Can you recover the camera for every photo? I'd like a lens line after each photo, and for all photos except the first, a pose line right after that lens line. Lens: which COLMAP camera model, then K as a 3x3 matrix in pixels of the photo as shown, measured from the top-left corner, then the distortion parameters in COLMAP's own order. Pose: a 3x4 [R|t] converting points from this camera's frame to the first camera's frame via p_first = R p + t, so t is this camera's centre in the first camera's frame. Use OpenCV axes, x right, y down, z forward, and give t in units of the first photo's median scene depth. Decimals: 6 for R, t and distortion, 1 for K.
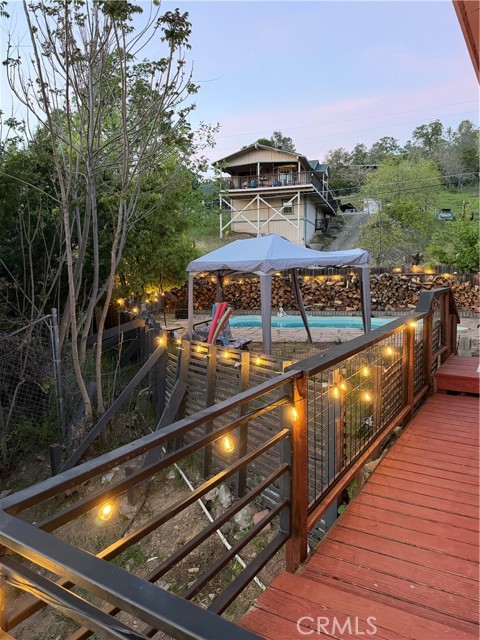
lens RADIAL K [[471.4, 0, 240.0], [0, 471.4, 320.0], [0, 0, 1]] dist [0.157537, -0.262708]
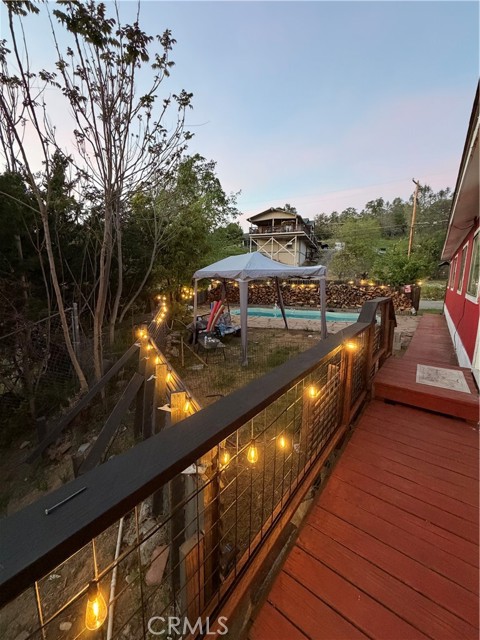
lens RADIAL K [[252.0, 0, 240.0], [0, 252.0, 320.0], [0, 0, 1]] dist [-0.001673, -0.000159]
pose [[0.994486, 0.040681, -0.096659, 0.039609], [-0.035700, 0.997971, 0.052718, -0.009083], [0.098607, -0.048977, 0.993920, 0.104400]]
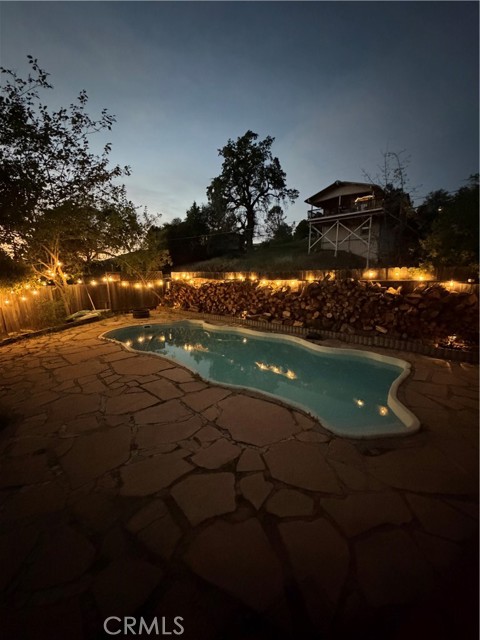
lens RADIAL K [[252.0, 0, 240.0], [0, 252.0, 320.0], [0, 0, 1]] dist [-0.001673, -0.000159]
pose [[0.888550, 0.092439, -0.449372, 0.257806], [-0.065340, 0.995004, 0.075481, -0.042328], [0.454104, -0.037706, 0.890150, 0.455142]]
